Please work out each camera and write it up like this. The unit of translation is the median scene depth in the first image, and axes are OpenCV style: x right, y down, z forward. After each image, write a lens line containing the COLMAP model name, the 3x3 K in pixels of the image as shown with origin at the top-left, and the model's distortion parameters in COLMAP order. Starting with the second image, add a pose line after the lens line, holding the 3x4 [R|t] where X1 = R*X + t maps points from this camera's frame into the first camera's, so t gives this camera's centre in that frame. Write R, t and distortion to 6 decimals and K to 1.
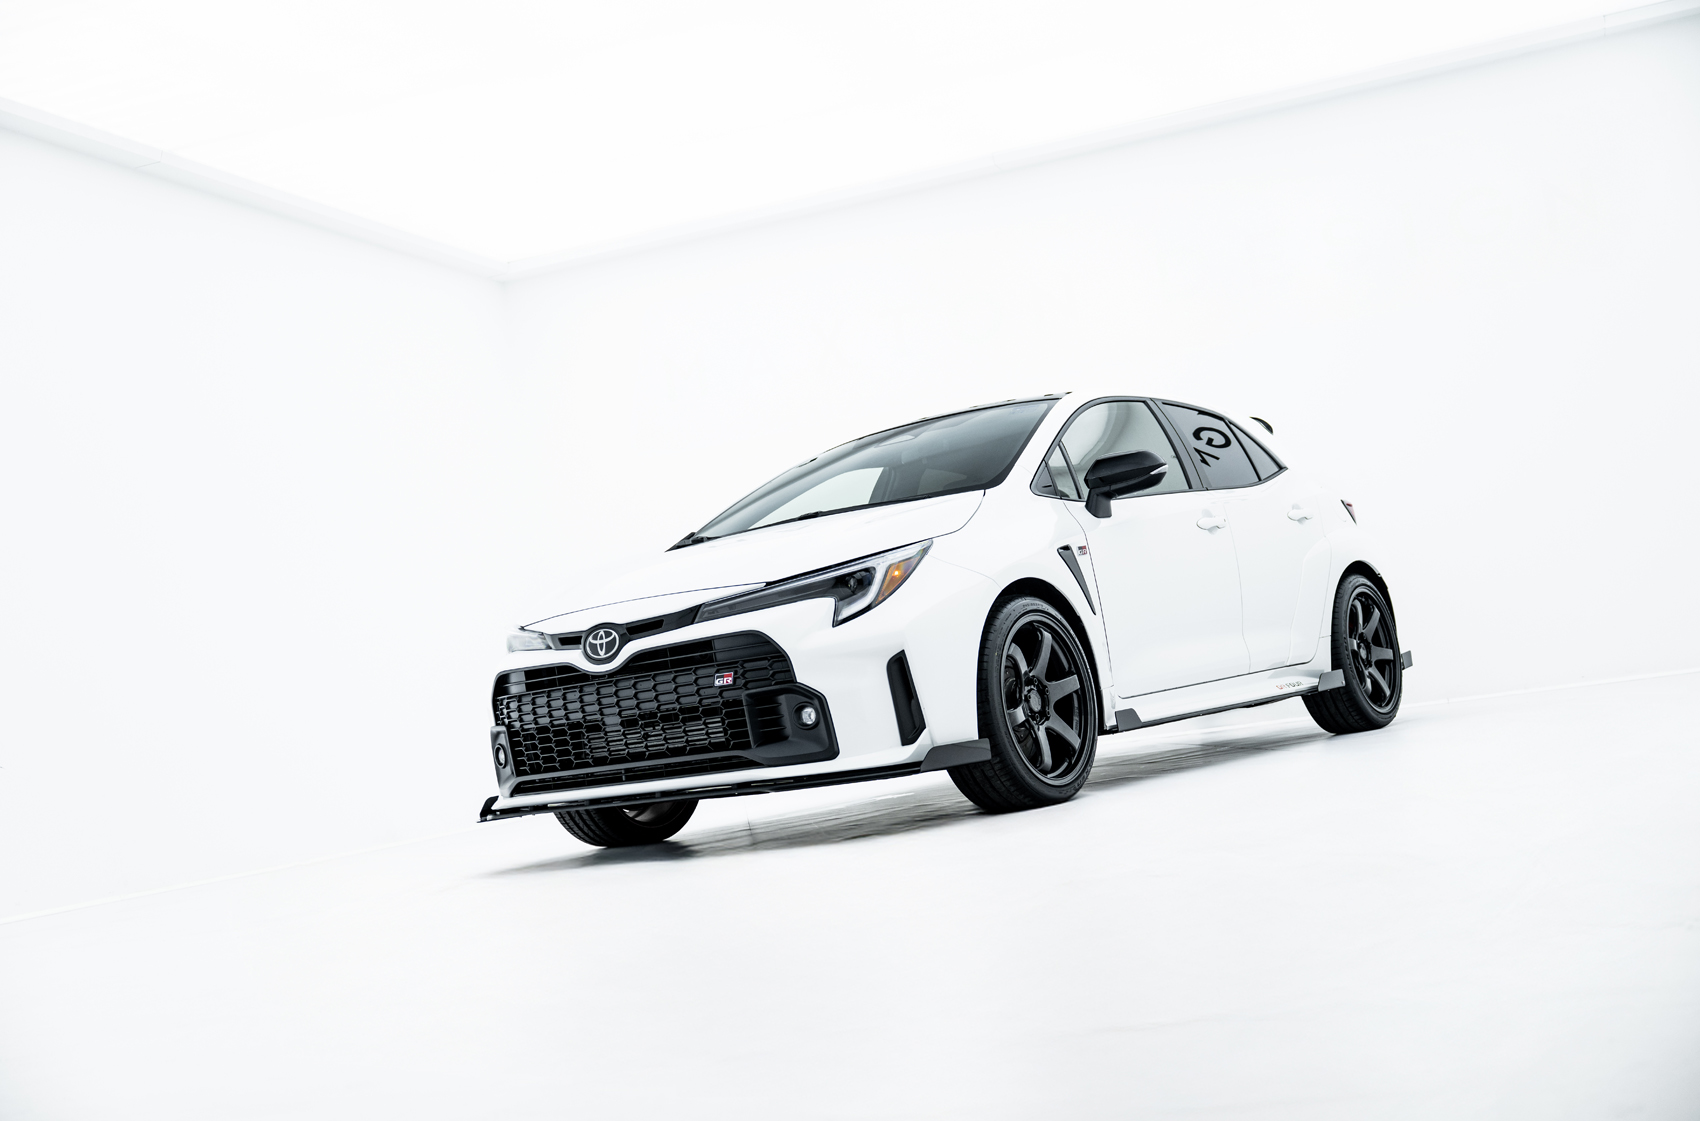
lens RADIAL K [[1973.1, 0, 854.1], [0, 1973.1, 556.7], [0, 0, 1]] dist [-0.001807, 0.000000]
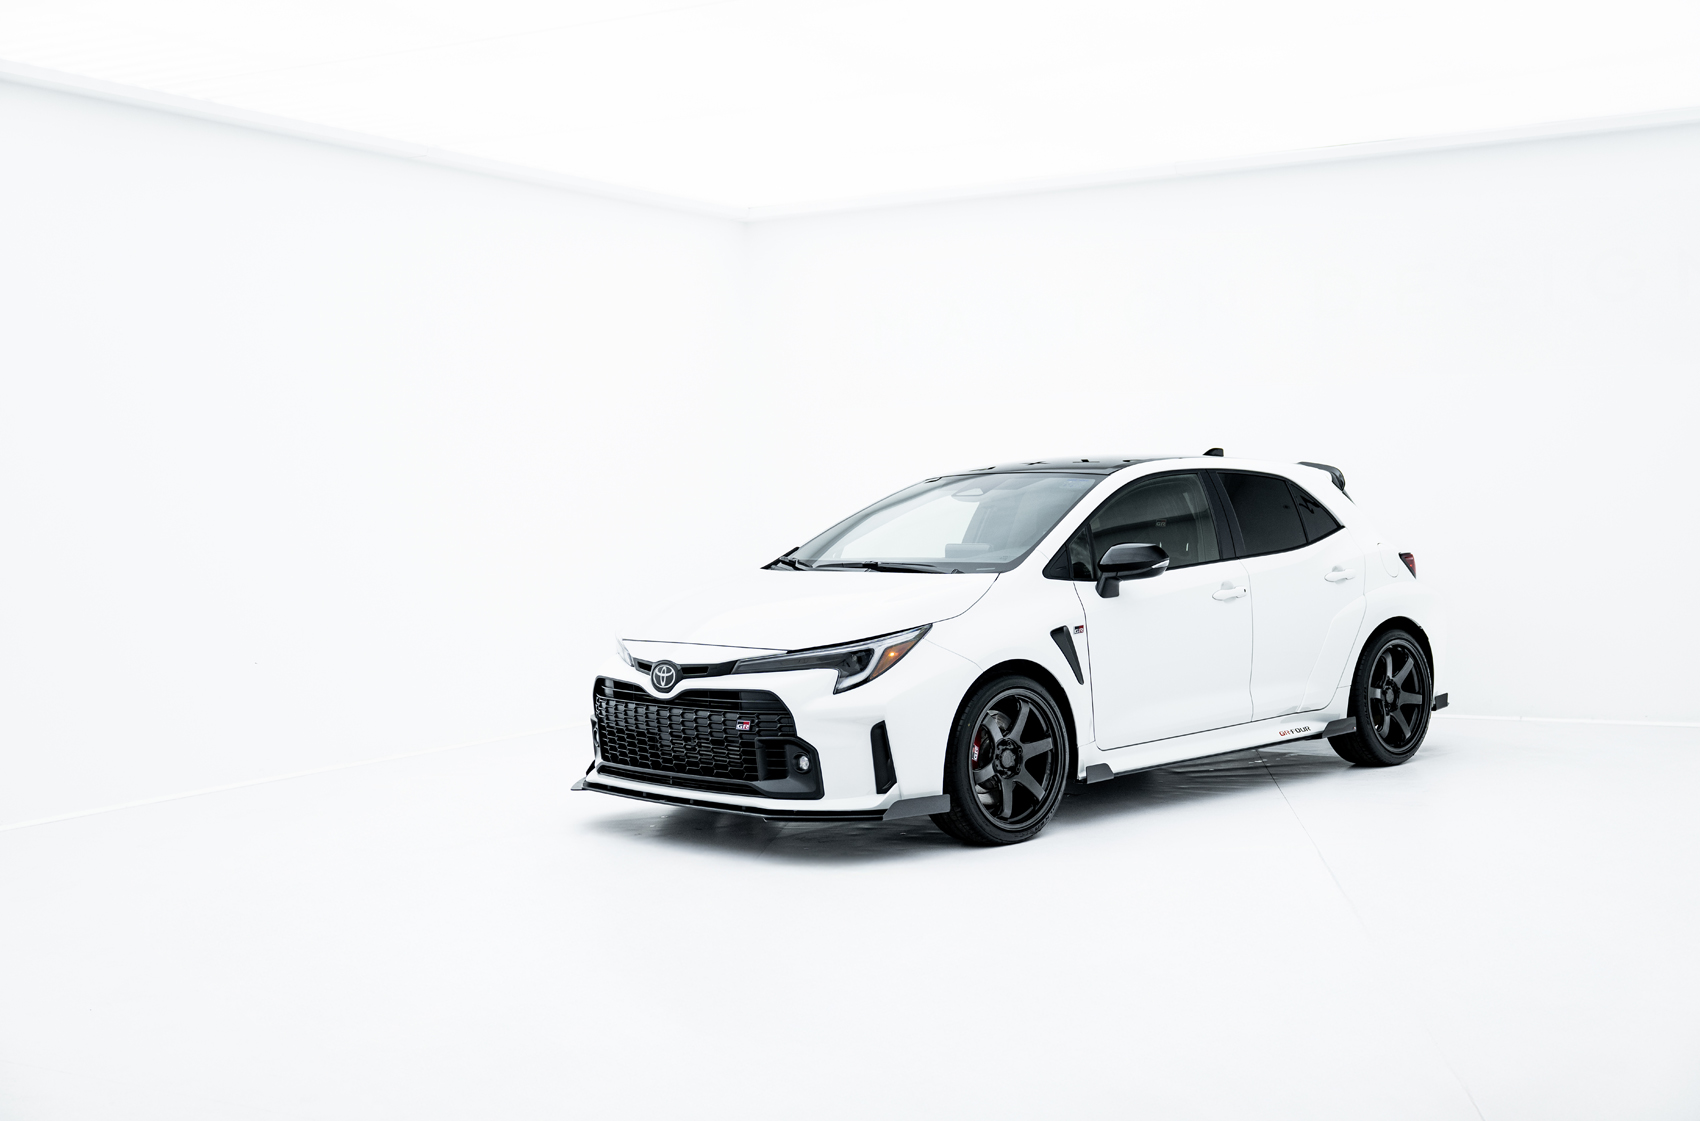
lens RADIAL K [[1962.1, 0, 848.0], [0, 1962.1, 560.4], [0, 0, 1]] dist [-0.011959, 0.000000]
pose [[0.974376, 0.119294, -0.190683, 0.219078], [-0.092076, 0.985028, 0.145744, -0.223629], [0.205214, -0.124452, 0.970772, -0.195578]]
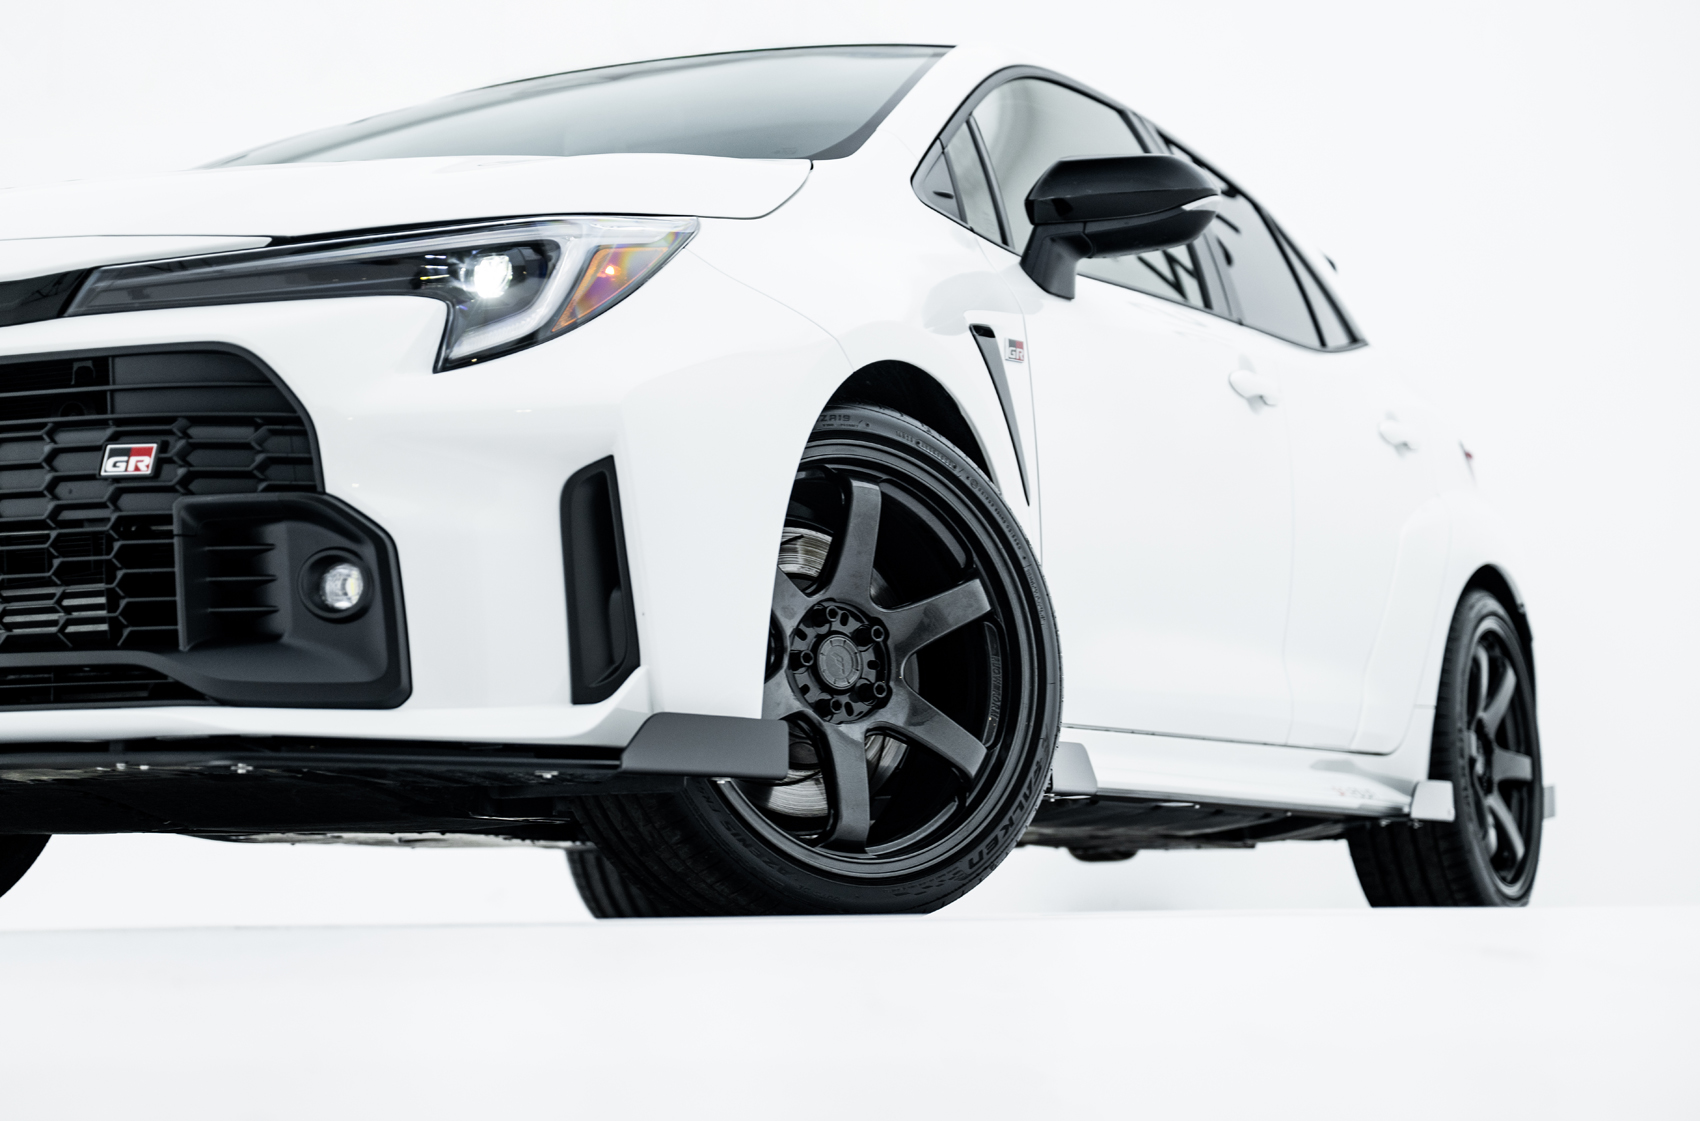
lens RADIAL K [[3492.7, 0, 851.1], [0, 3492.7, 563.8], [0, 0, 1]] dist [-0.045248, 0.000000]
pose [[0.974674, 0.140342, 0.174109, -0.042920], [-0.131050, 0.989319, -0.063820, 0.101038], [-0.181206, 0.039387, 0.982656, 0.312498]]
